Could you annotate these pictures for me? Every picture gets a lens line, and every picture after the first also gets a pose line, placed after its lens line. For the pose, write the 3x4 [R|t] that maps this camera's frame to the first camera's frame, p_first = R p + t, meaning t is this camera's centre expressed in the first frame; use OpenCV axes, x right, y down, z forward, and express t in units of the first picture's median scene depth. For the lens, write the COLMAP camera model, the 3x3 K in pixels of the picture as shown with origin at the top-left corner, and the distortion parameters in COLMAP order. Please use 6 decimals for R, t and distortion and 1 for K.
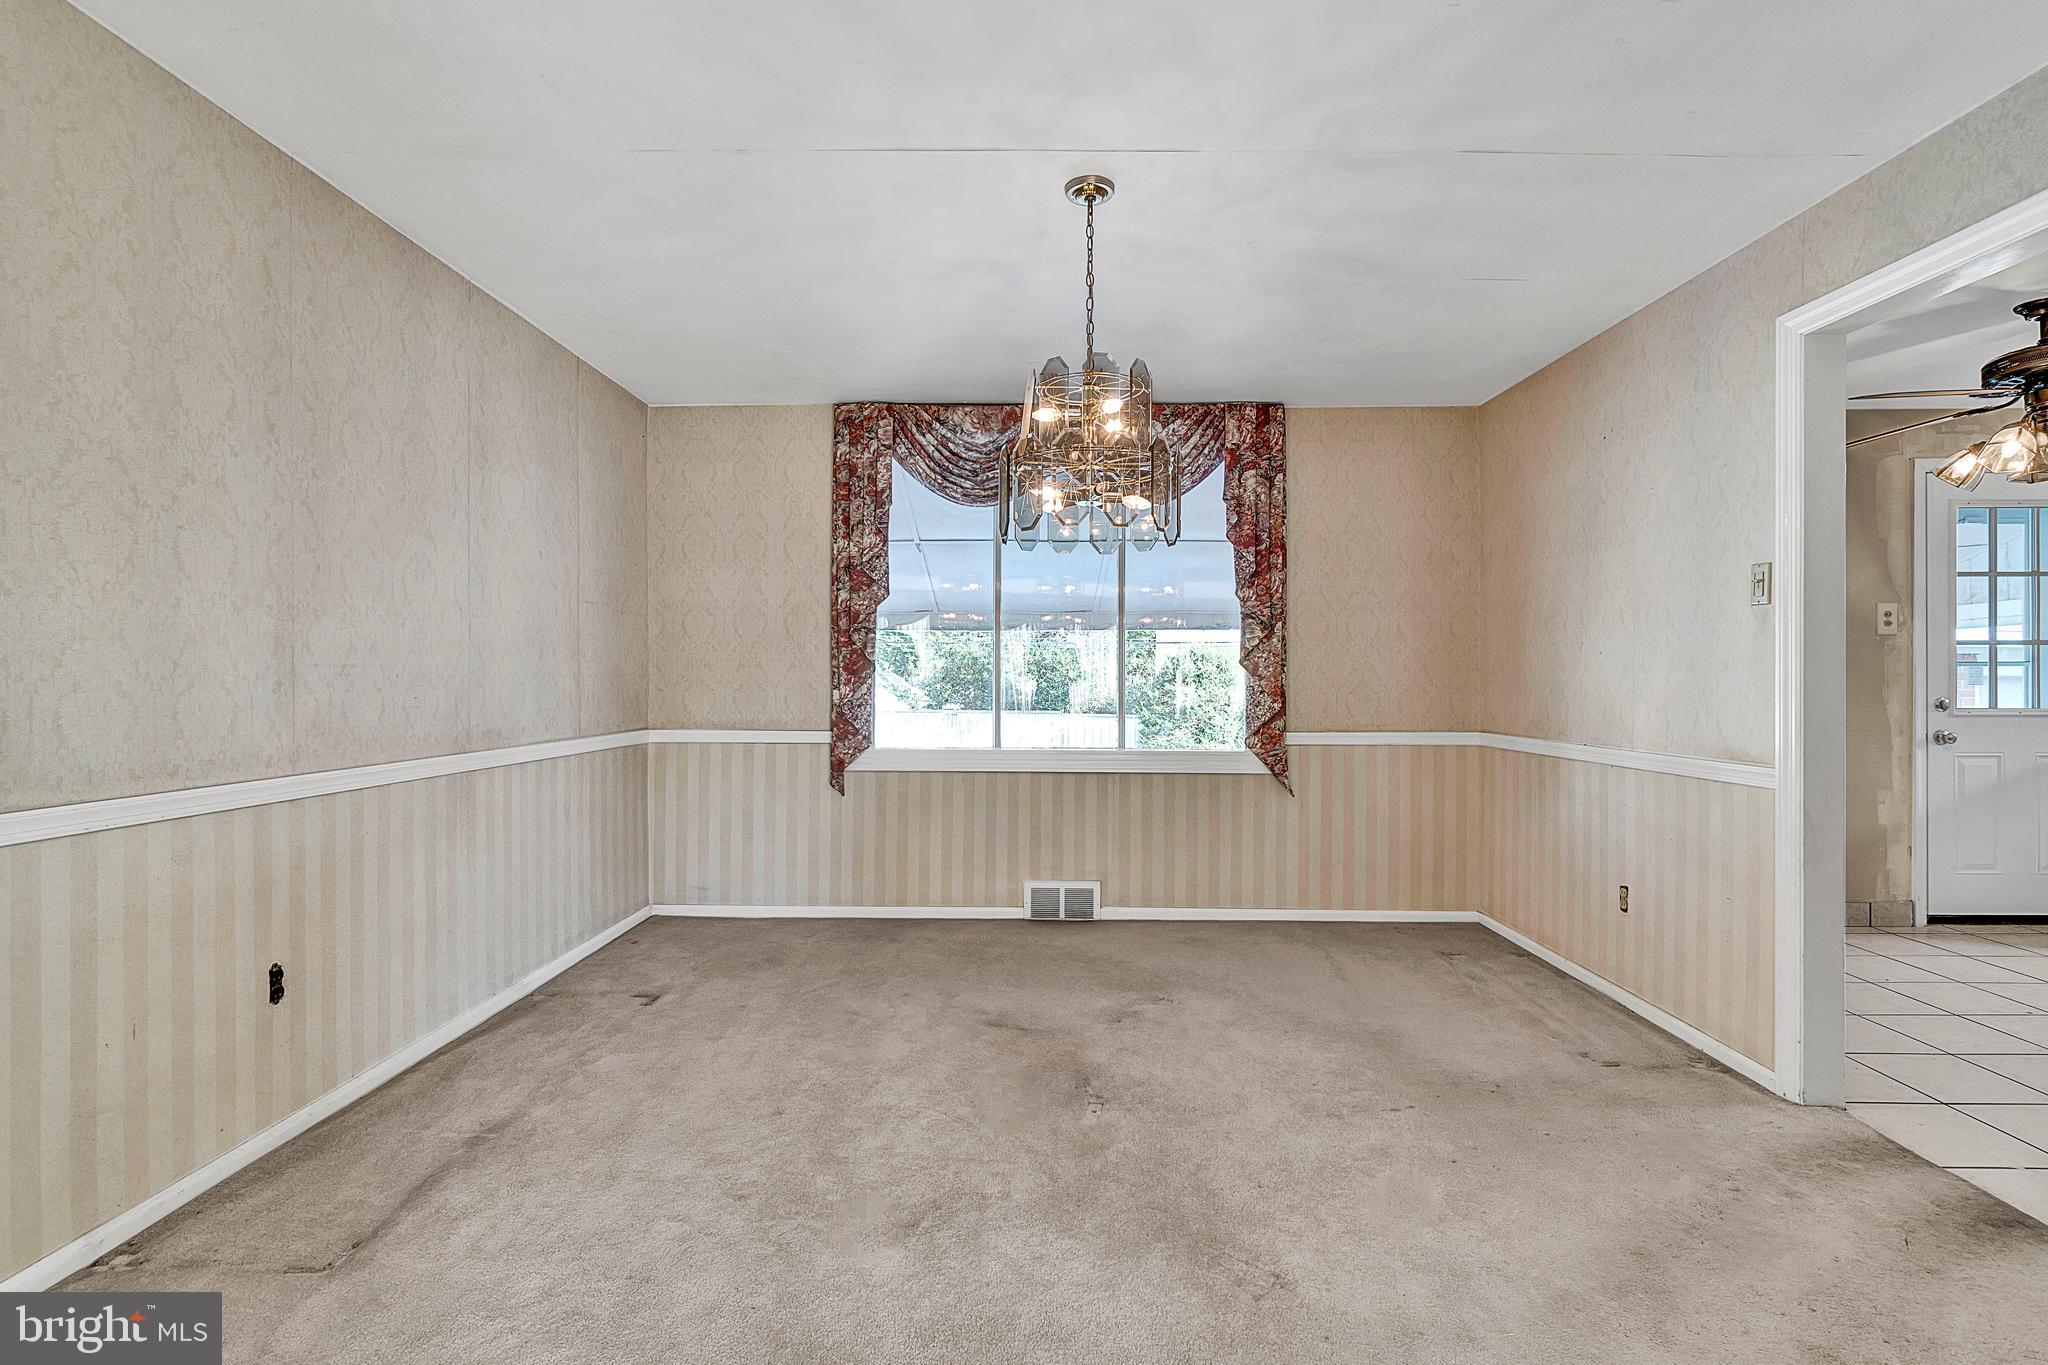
lens RADIAL K [[962.9, 0, 1032.1], [0, 962.9, 671.6], [0, 0, 1]] dist [0.001450, -0.000910]
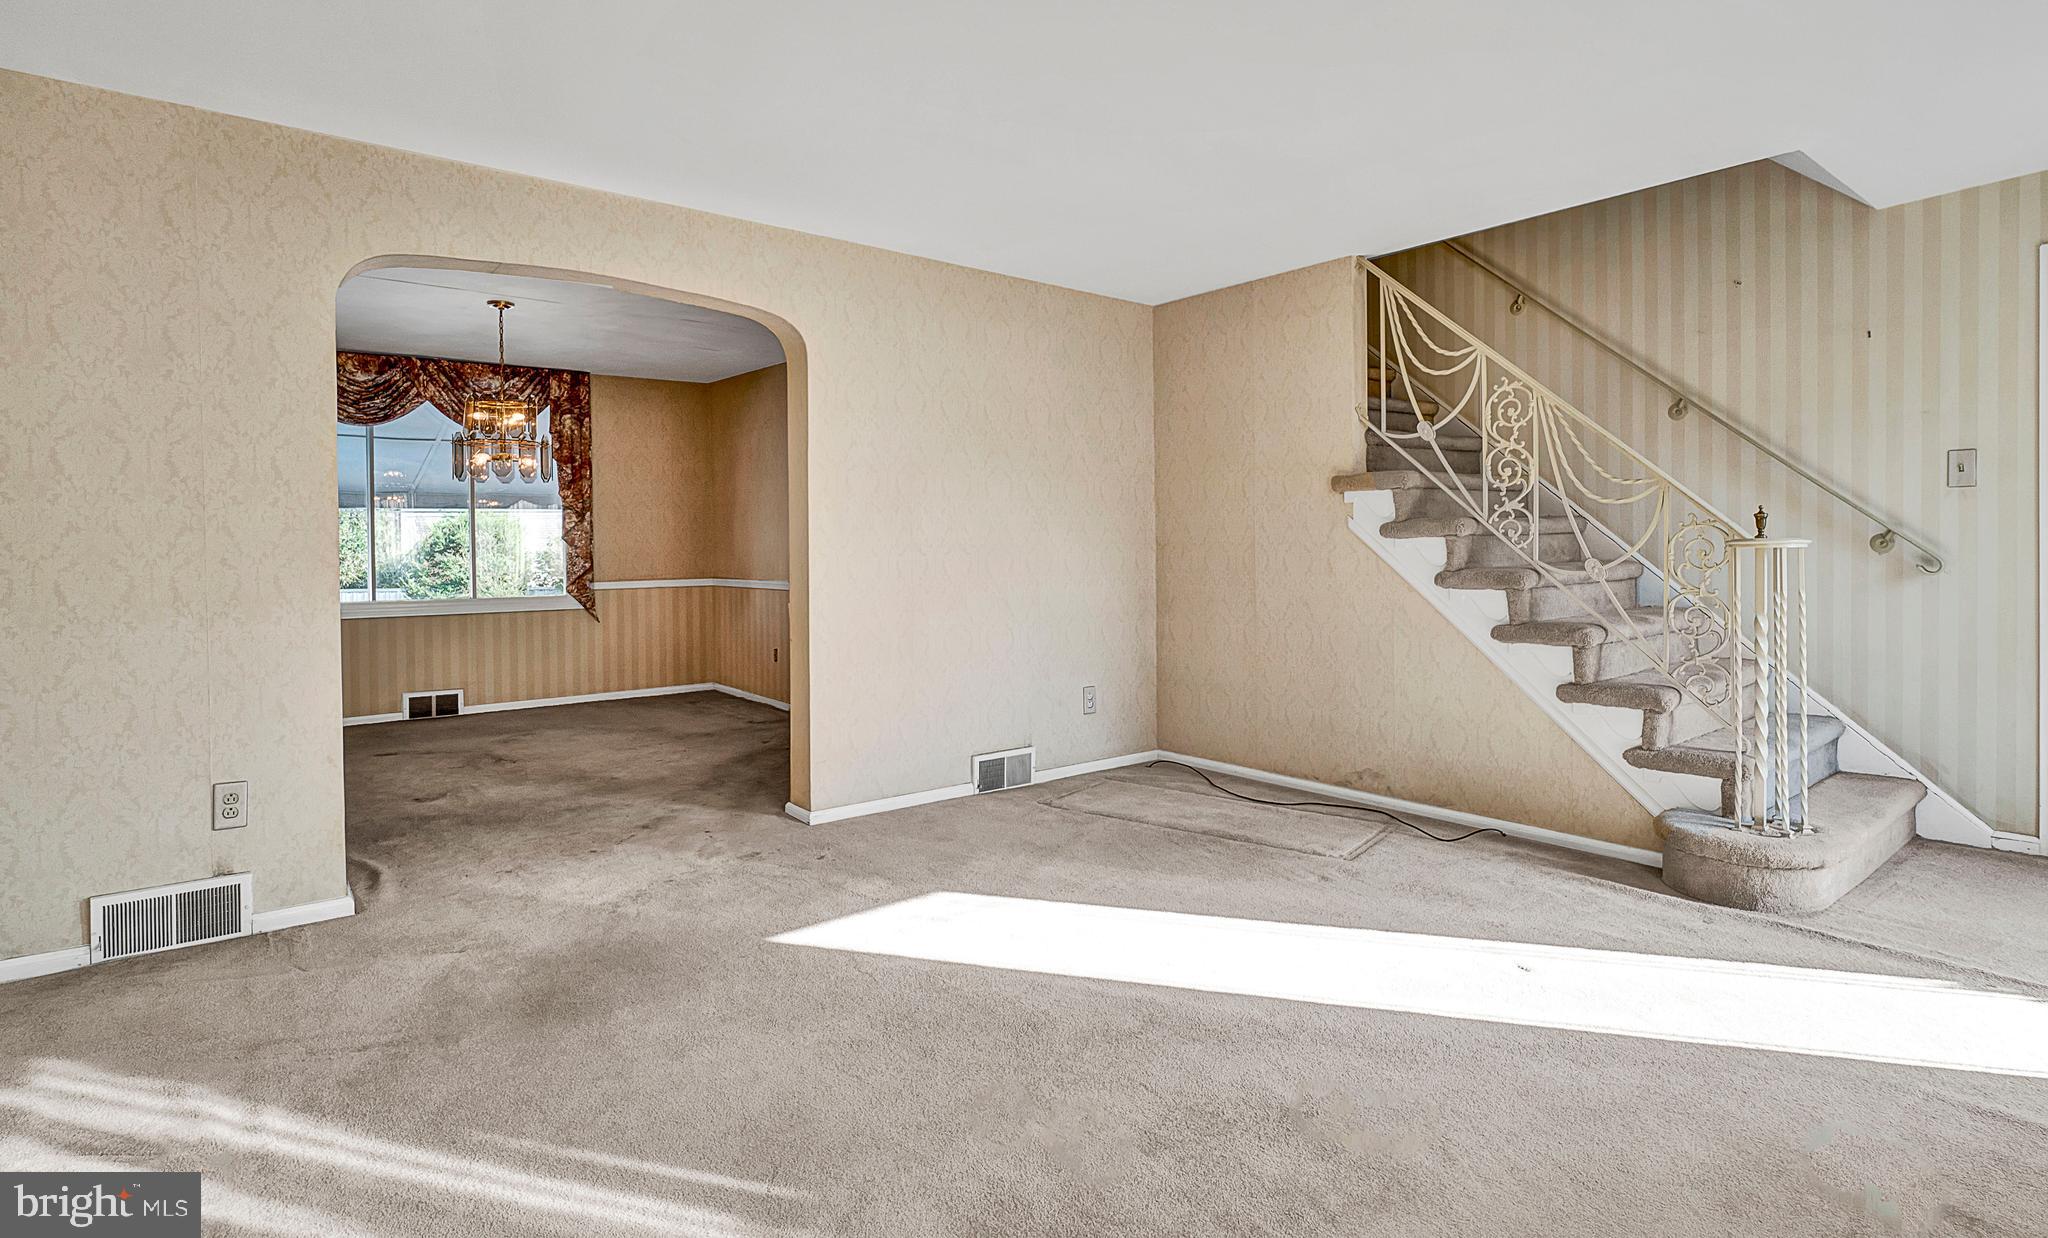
lens RADIAL K [[1051.1, 0, 1045.3], [0, 1051.1, 553.2], [0, 0, 1]] dist [-0.006069, -0.003085]
pose [[0.764384, -0.017622, 0.644520, -0.279306], [0.008356, 0.999813, 0.017426, -0.007382], [-0.644707, -0.007934, 0.764389, -0.794257]]
